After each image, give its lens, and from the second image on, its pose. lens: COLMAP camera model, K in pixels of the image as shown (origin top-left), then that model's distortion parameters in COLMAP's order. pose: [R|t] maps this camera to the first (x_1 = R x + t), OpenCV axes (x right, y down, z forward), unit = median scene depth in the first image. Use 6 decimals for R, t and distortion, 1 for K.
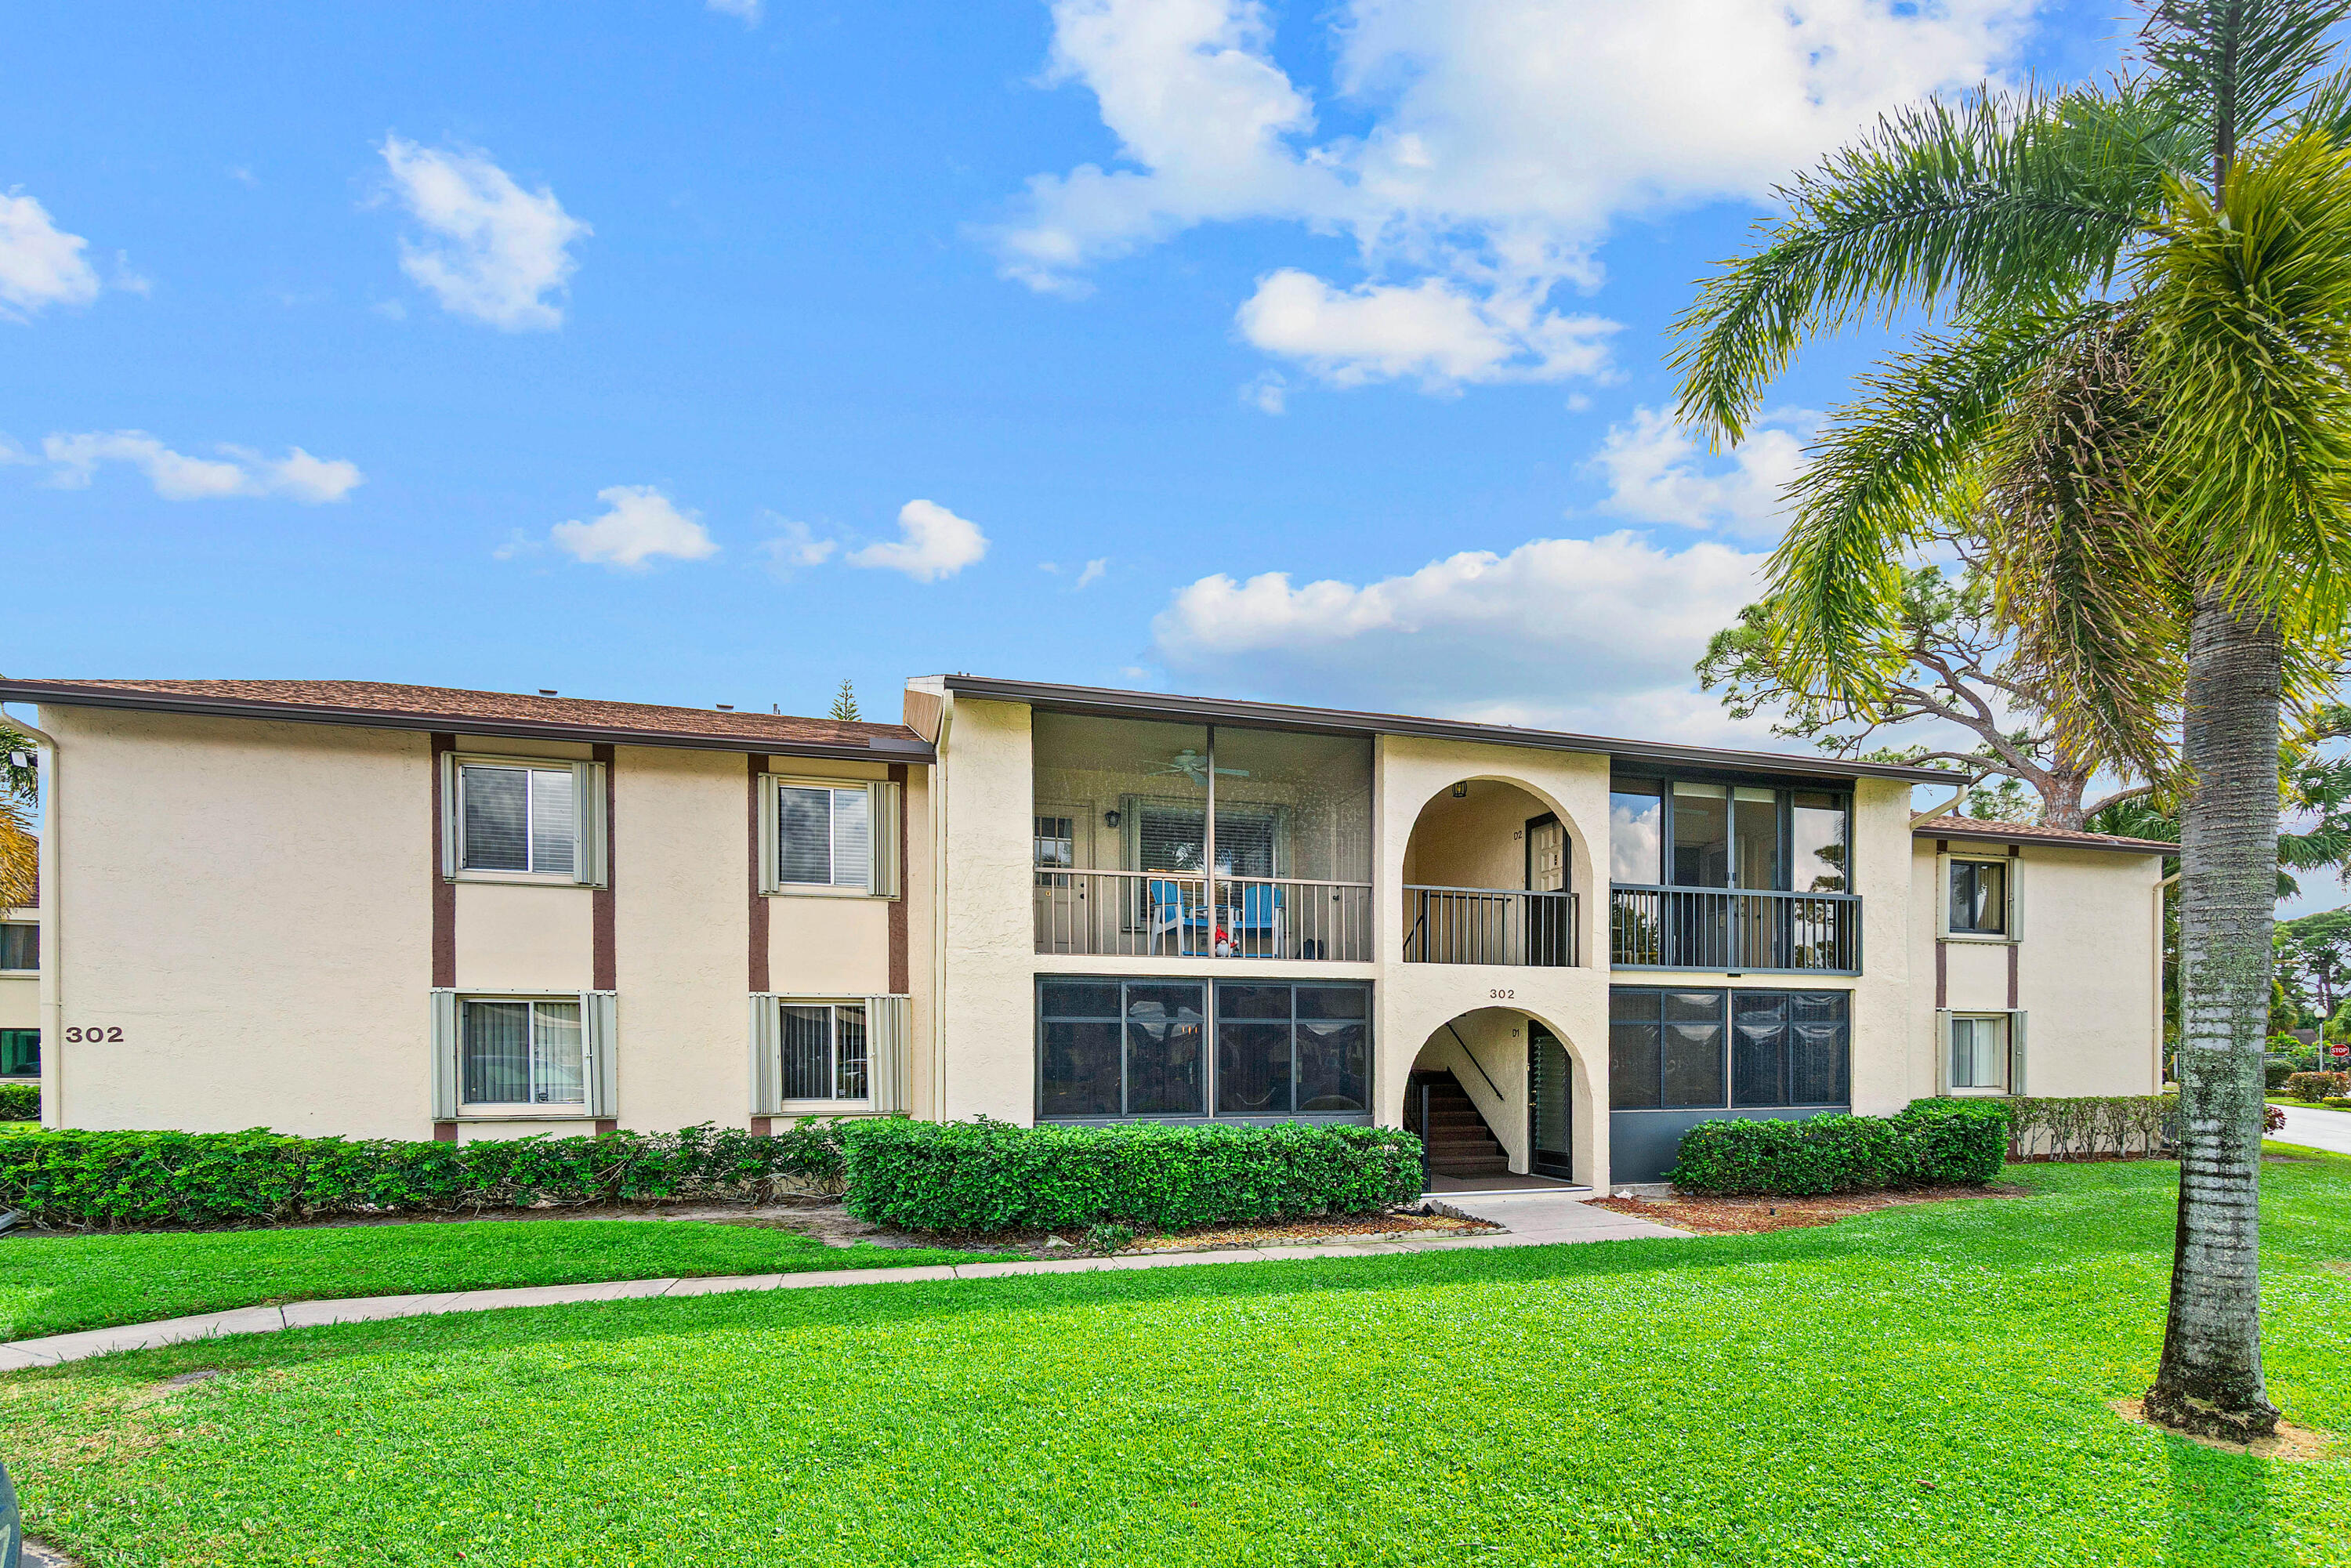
lens RADIAL K [[1022.5, 0, 1180.6], [0, 1022.5, 796.8], [0, 0, 1]] dist [-0.001231, -0.000072]
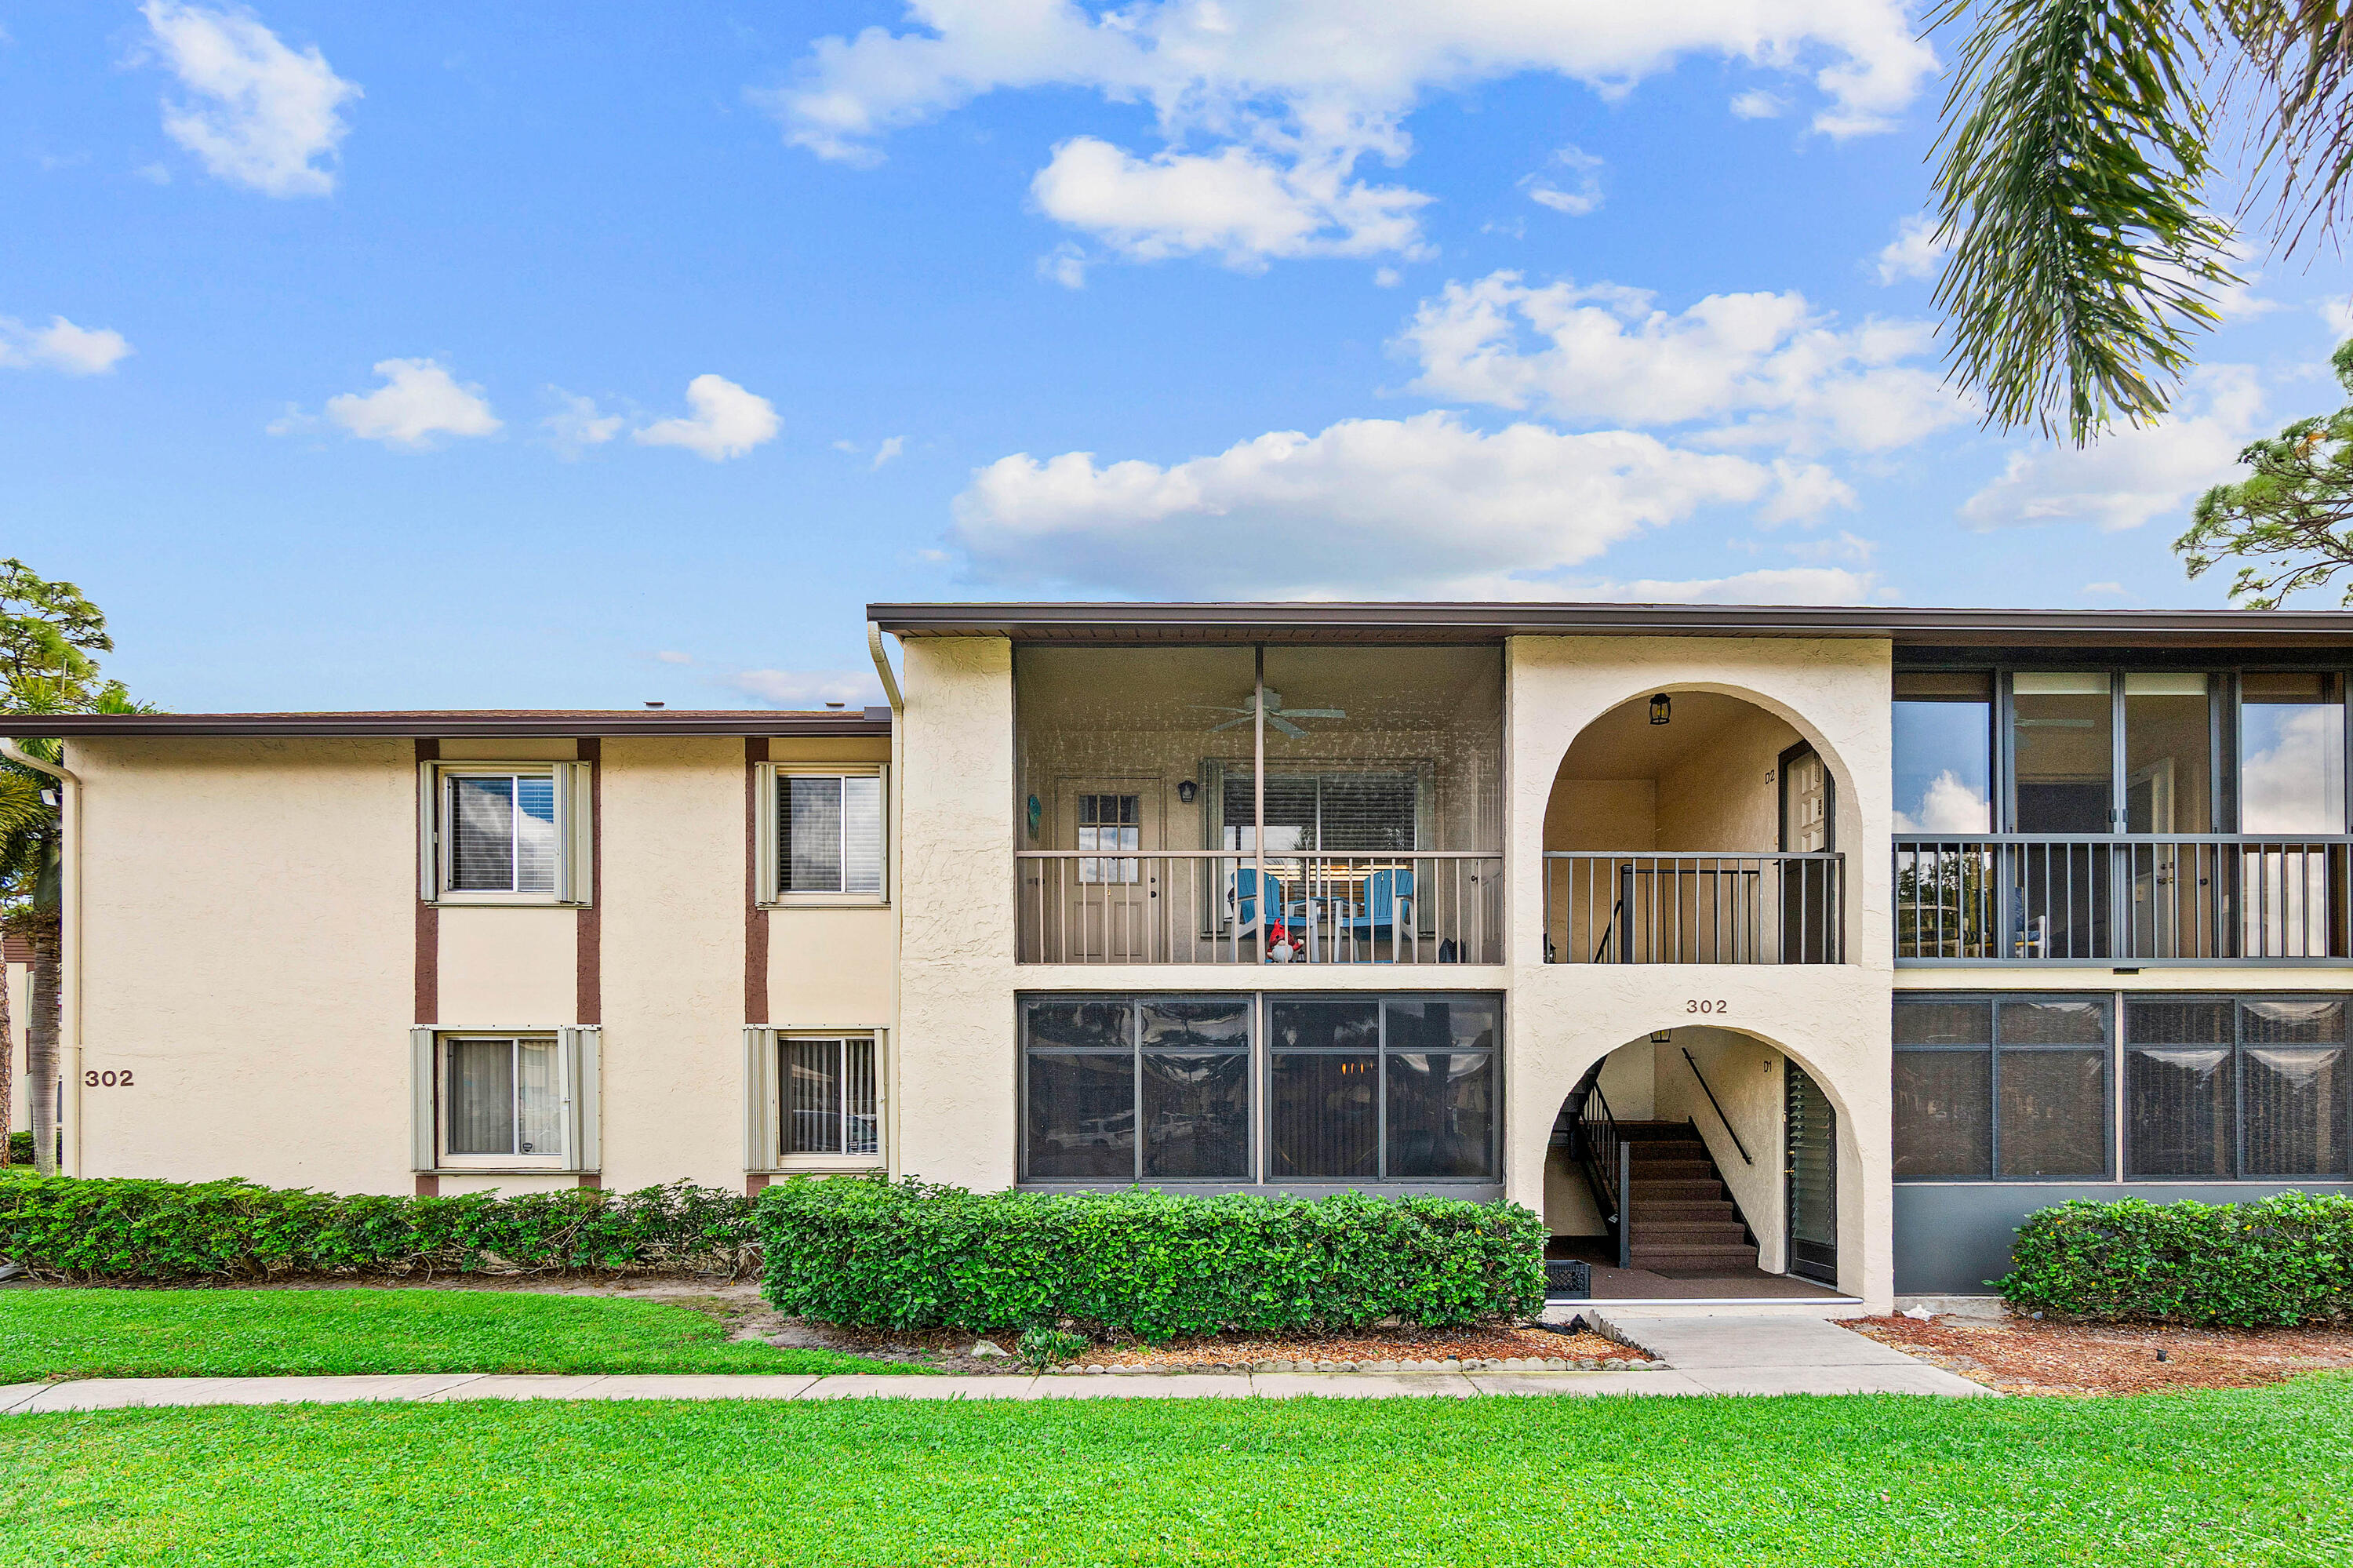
lens RADIAL K [[1205.5, 0, 1179.8], [0, 1205.5, 842.7], [0, 0, 1]] dist [-0.004791, 0.001295]
pose [[0.966850, -0.054249, -0.249517, 0.182286], [0.062397, 0.997742, 0.024856, 0.044954], [0.247605, -0.039601, 0.968051, 0.158453]]
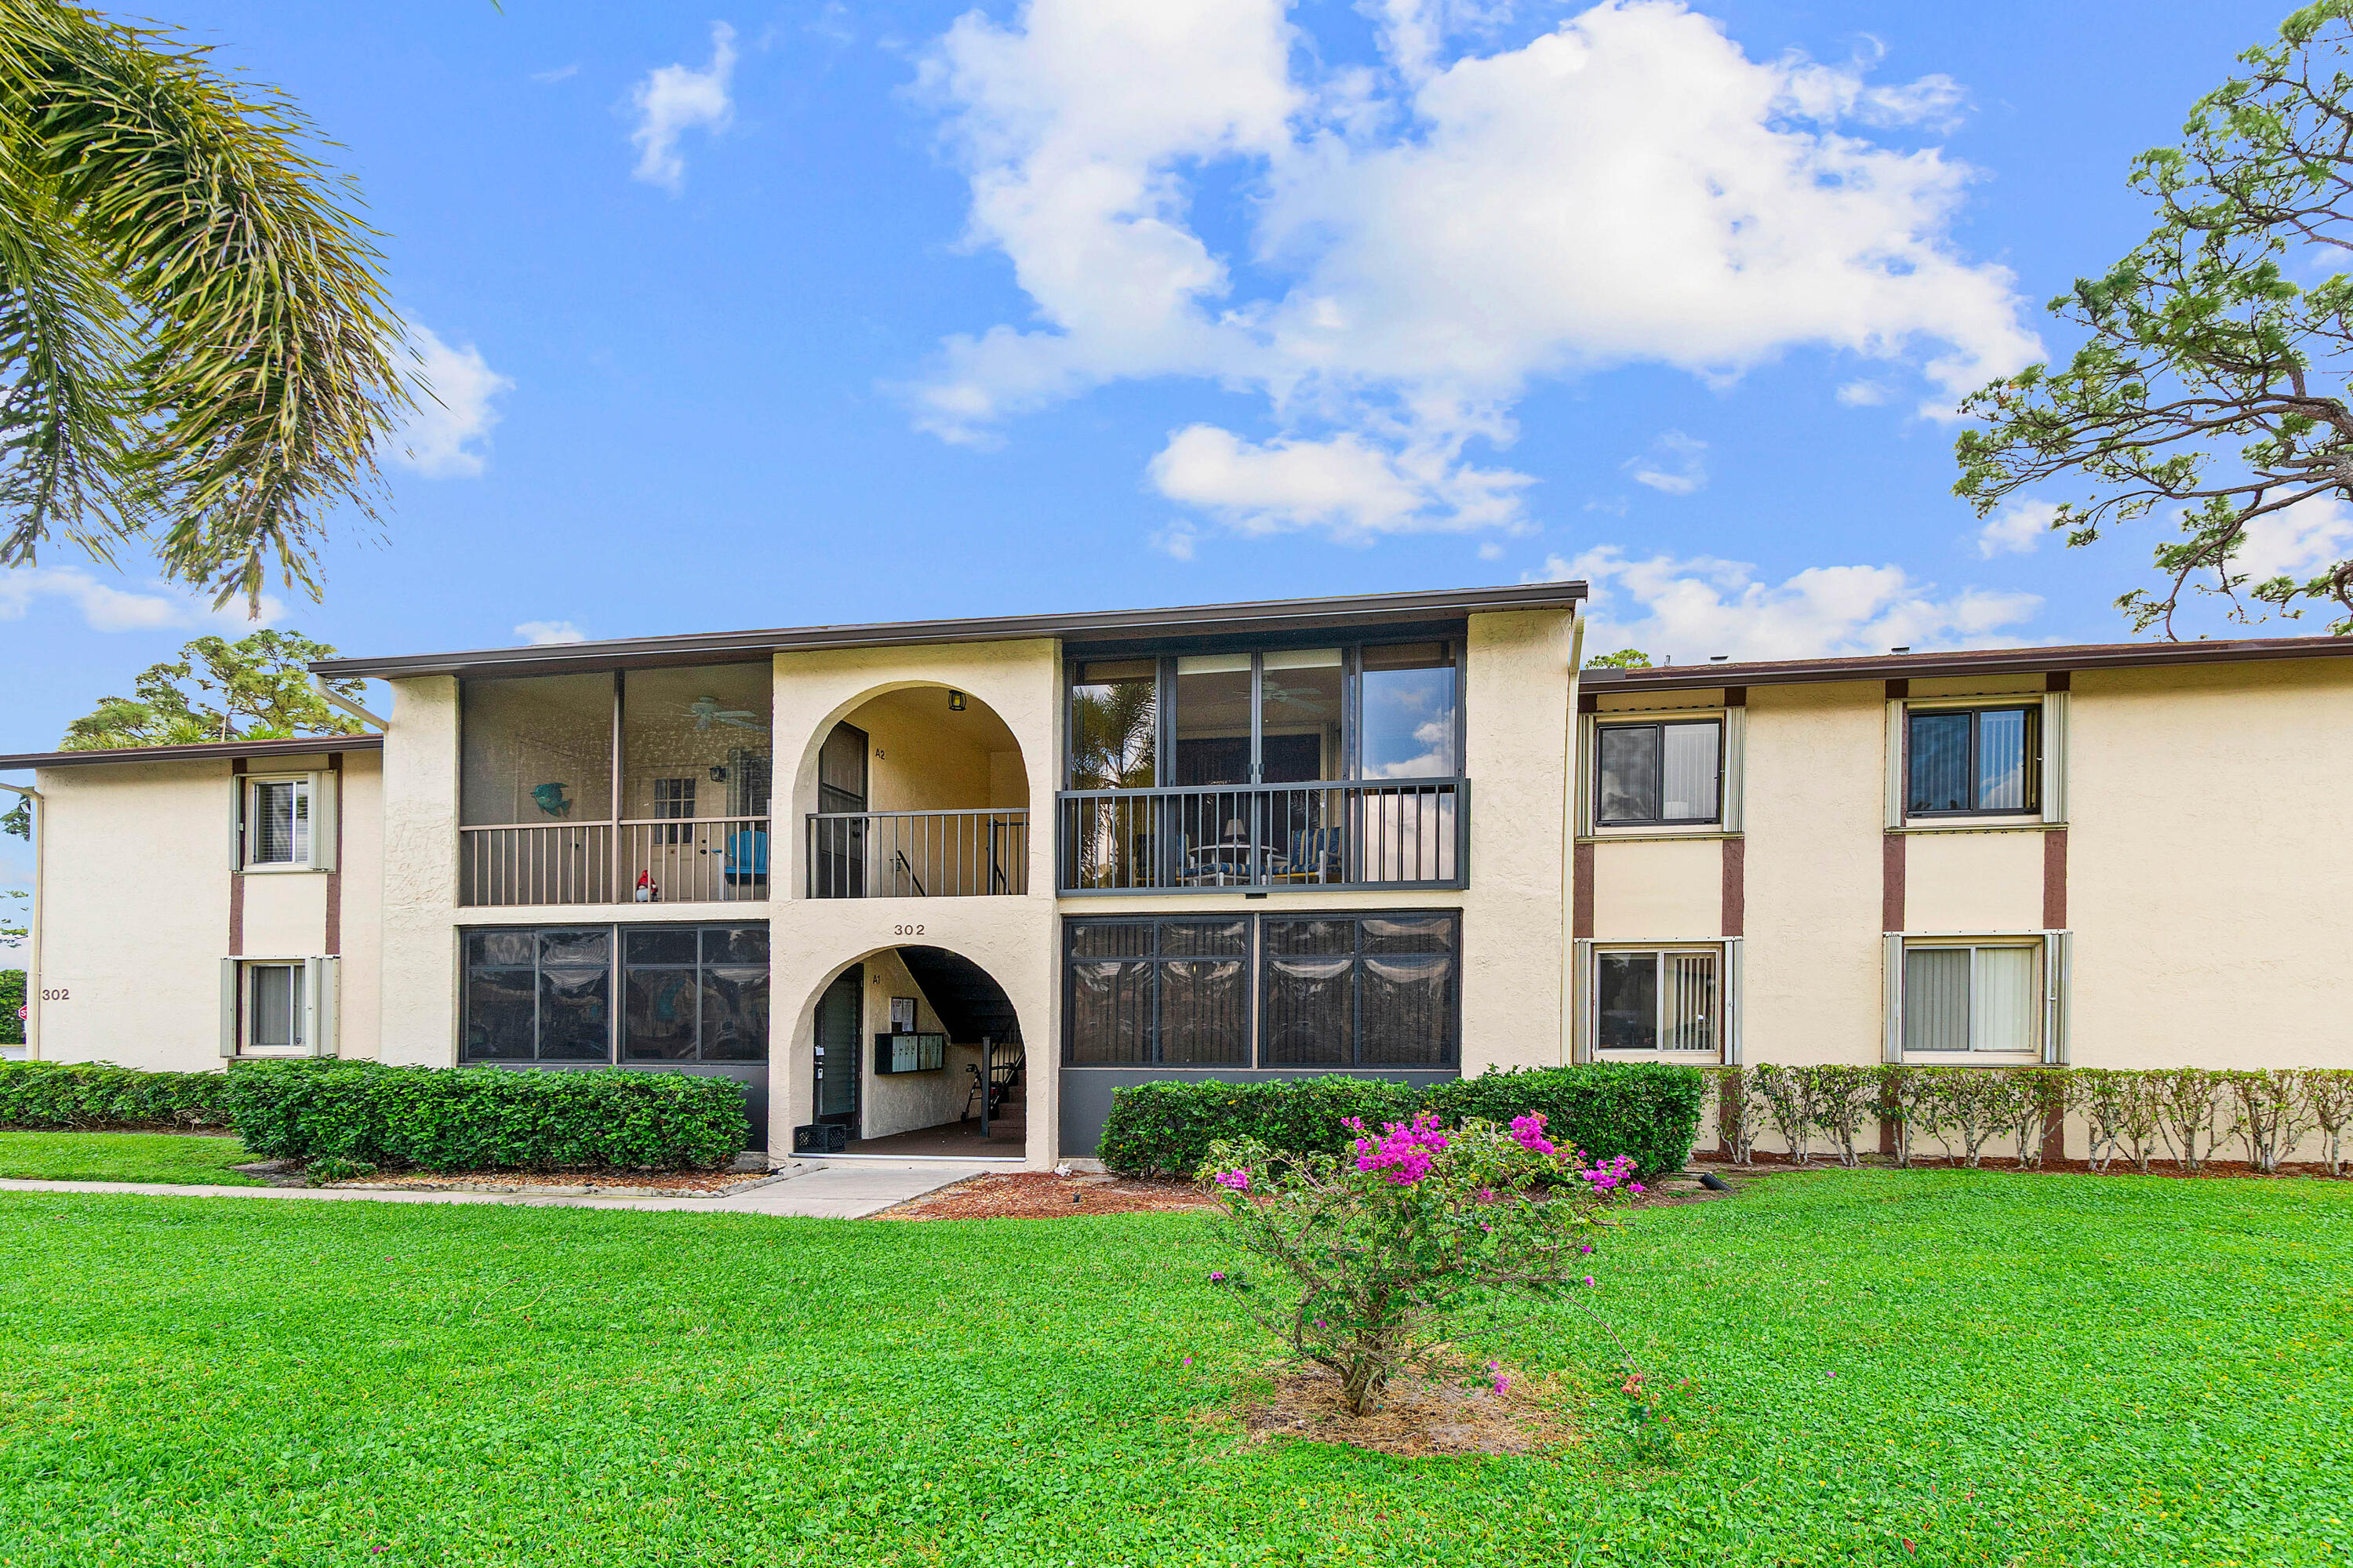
lens RADIAL K [[1033.1, 0, 1262.4], [0, 1033.1, 776.6], [0, 0, 1]] dist [-0.003111, 0.000468]
pose [[0.907478, -0.097995, -0.408510, 0.980557], [0.102748, 0.994654, -0.010355, 0.105275], [0.407341, -0.032576, 0.912695, 0.332609]]
